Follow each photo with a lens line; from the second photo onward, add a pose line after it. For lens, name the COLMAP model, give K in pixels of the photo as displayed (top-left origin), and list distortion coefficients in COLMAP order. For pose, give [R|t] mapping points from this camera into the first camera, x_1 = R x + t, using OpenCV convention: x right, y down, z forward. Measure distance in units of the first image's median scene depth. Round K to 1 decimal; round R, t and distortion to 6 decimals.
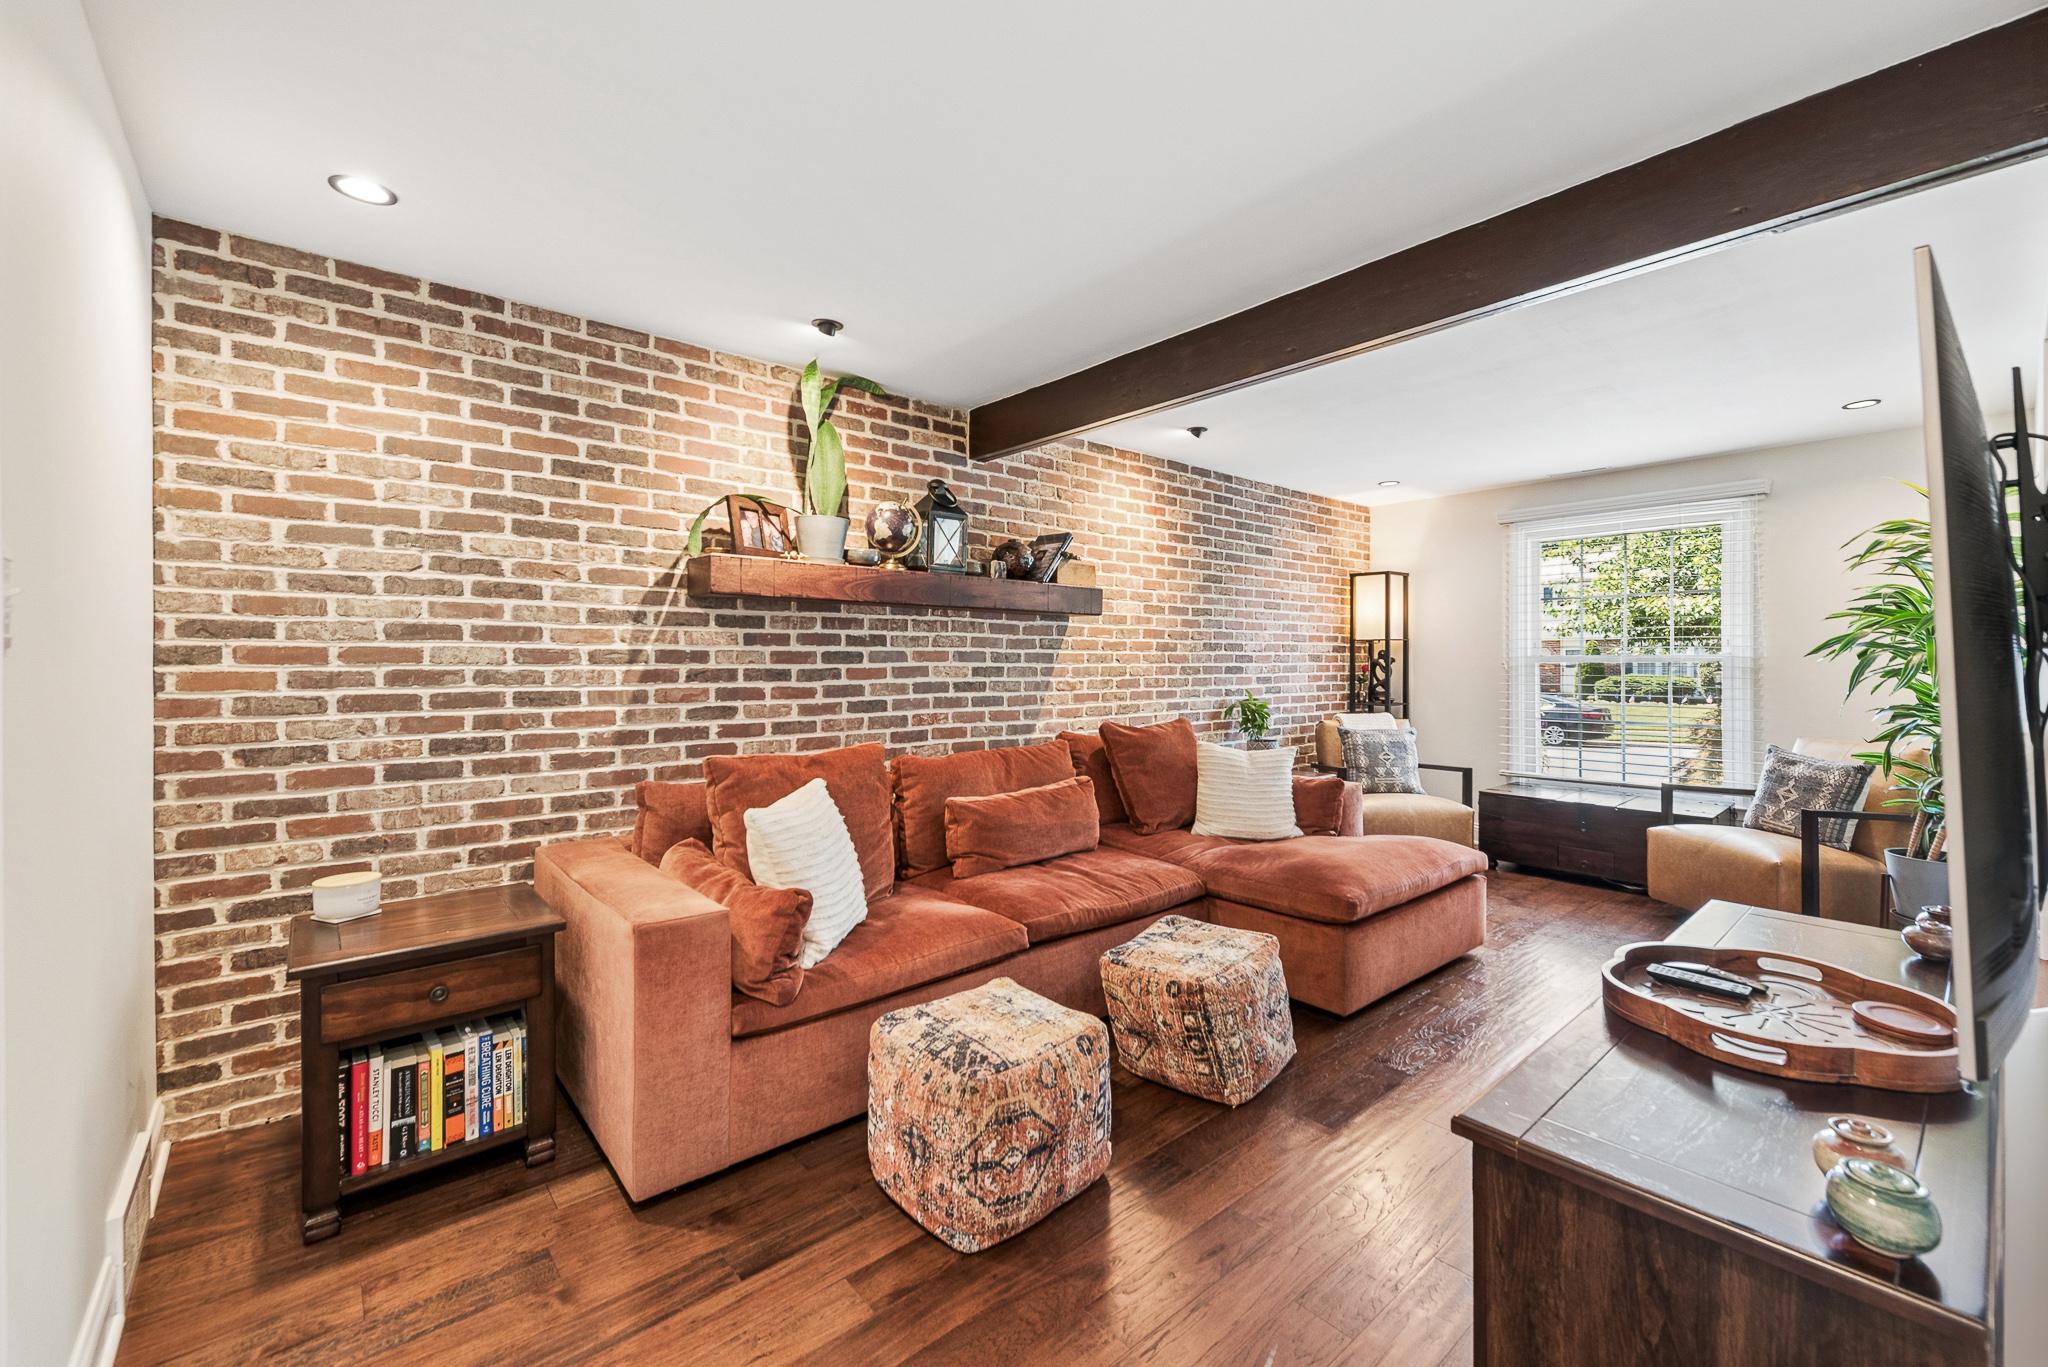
lens RADIAL K [[806.2, 0, 1067.2], [0, 806.2, 667.1], [0, 0, 1]] dist [0.009705, -0.002792]
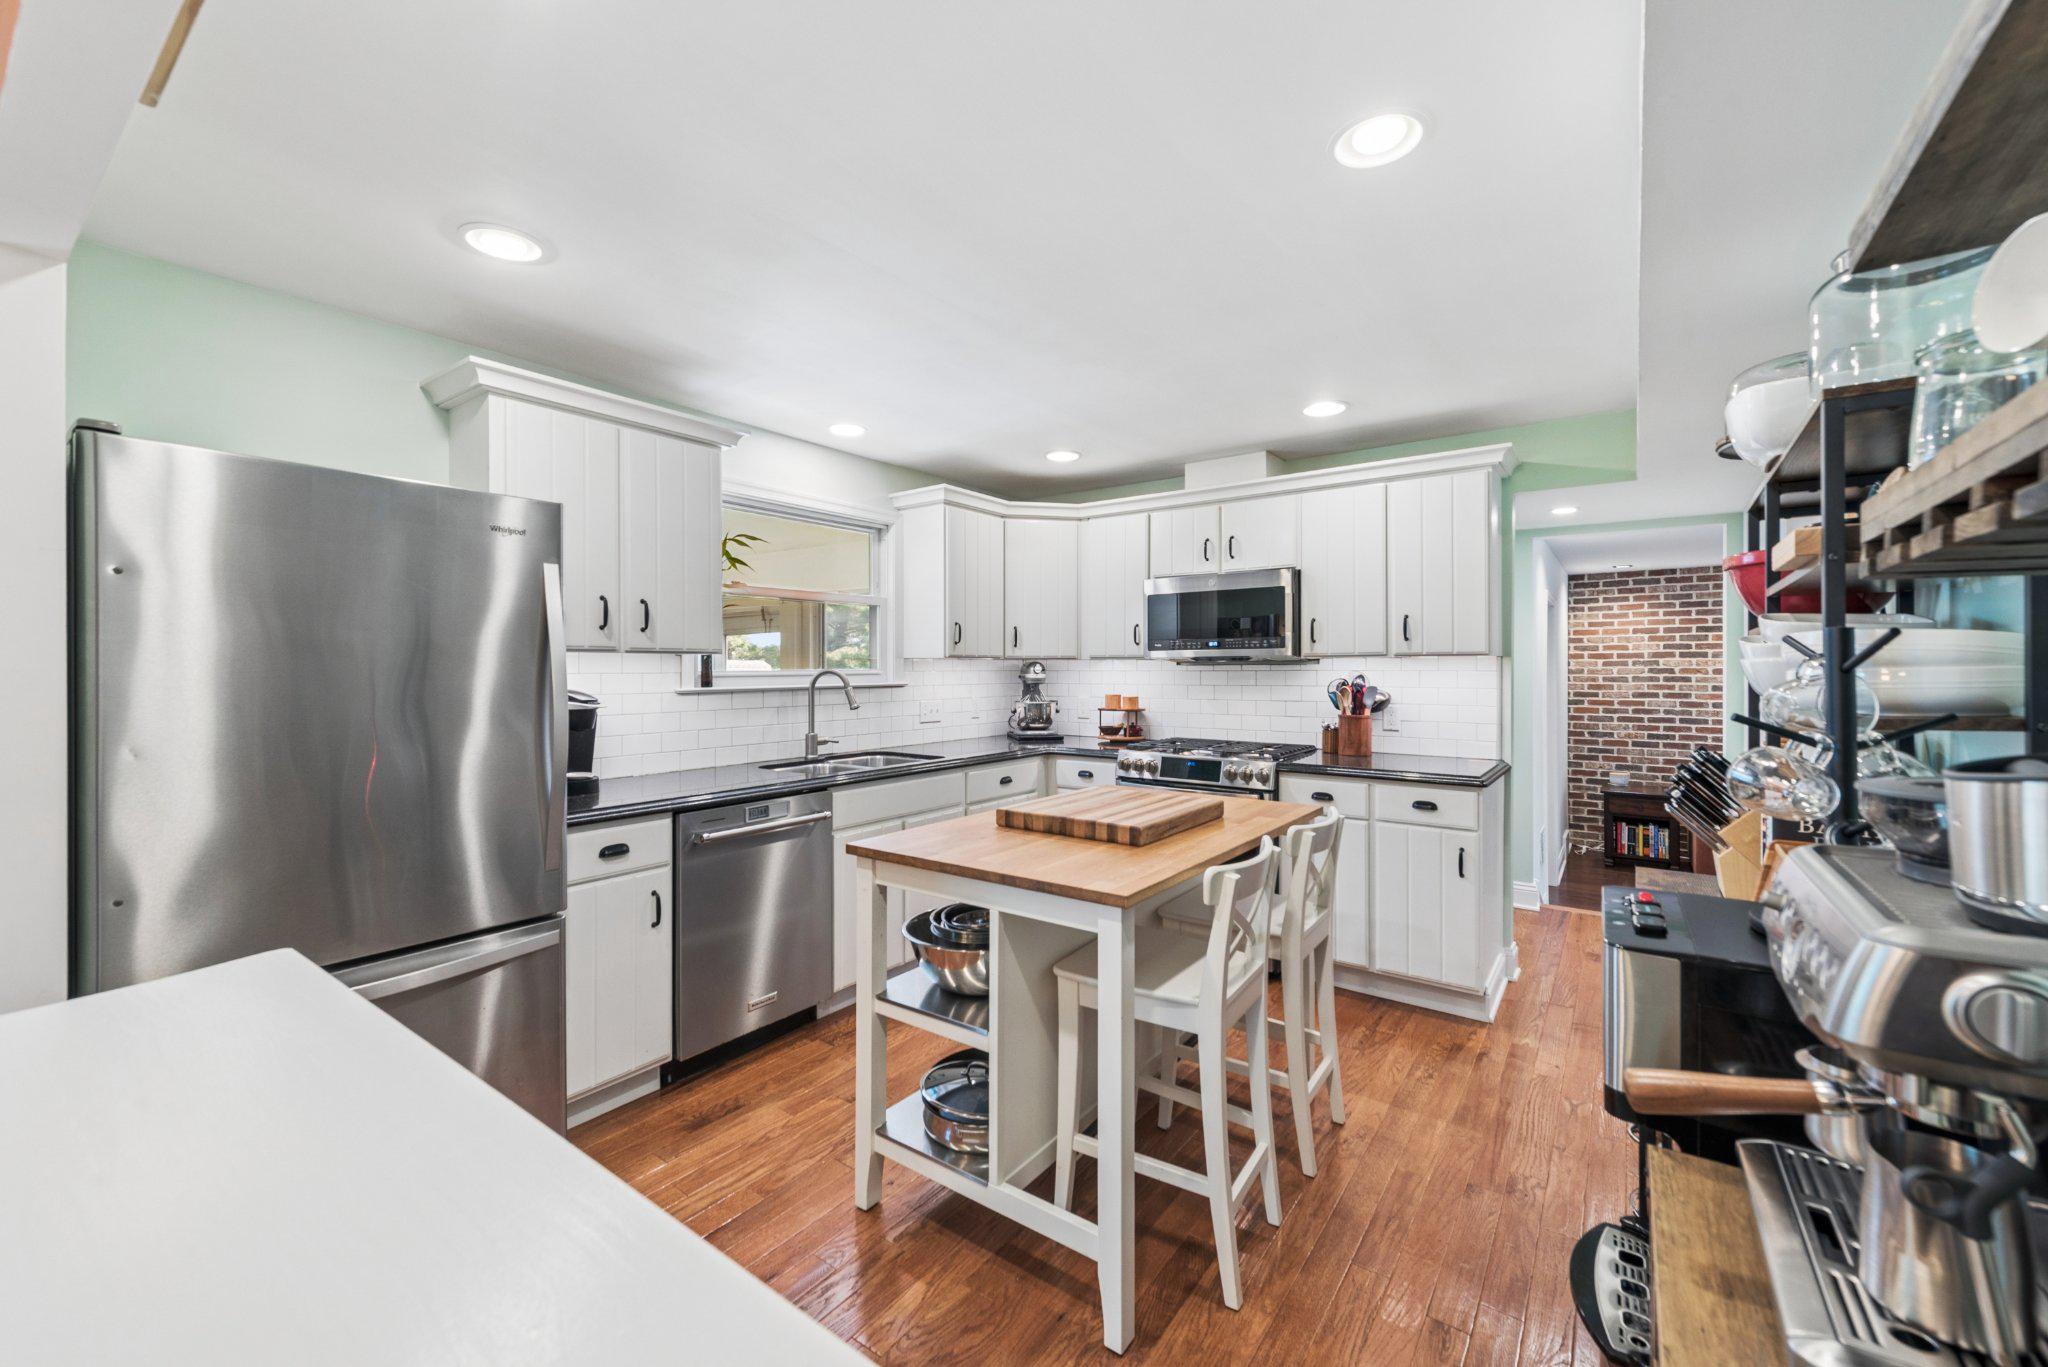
lens RADIAL K [[806.2, 0, 1009.6], [0, 806.2, 671.9], [0, 0, 1]] dist [0.009705, -0.002792]
pose [[0.163540, 0.007117, -0.986511, 1.726580], [0.000705, 0.999973, 0.007331, -0.155148], [0.986536, -0.001894, 0.163531, -1.746918]]
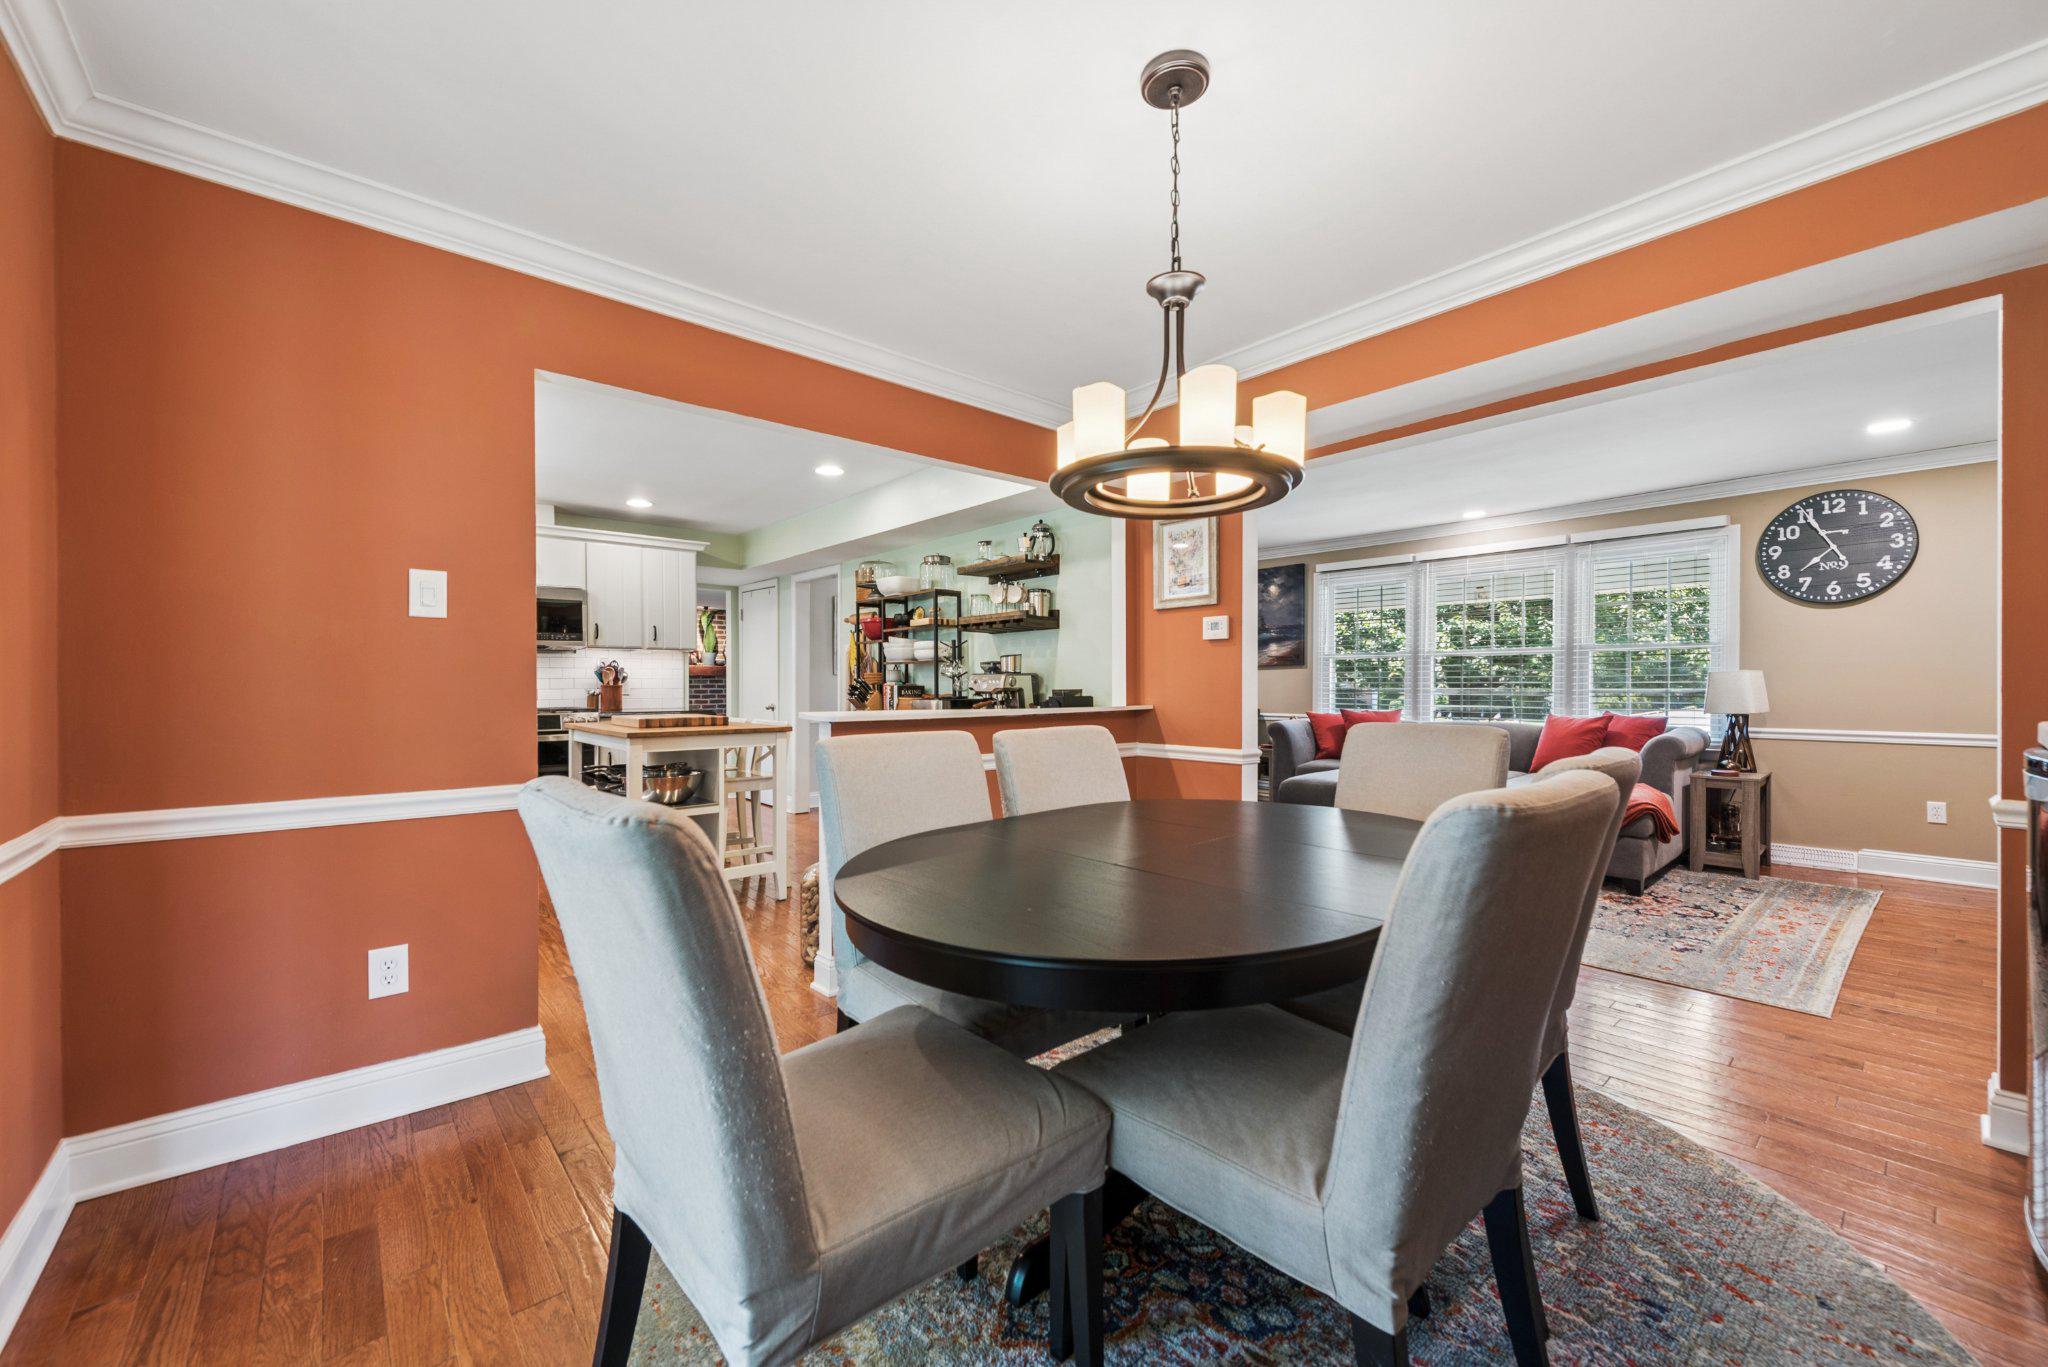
lens RADIAL K [[806.2, 0, 1038.9], [0, 806.2, 686.5], [0, 0, 1]] dist [0.009705, -0.002792]
pose [[0.999465, 0.001027, -0.032702, 1.705056], [-0.000905, 0.999993, 0.003750, -0.061529], [0.032705, -0.003719, 0.999458, -3.383896]]
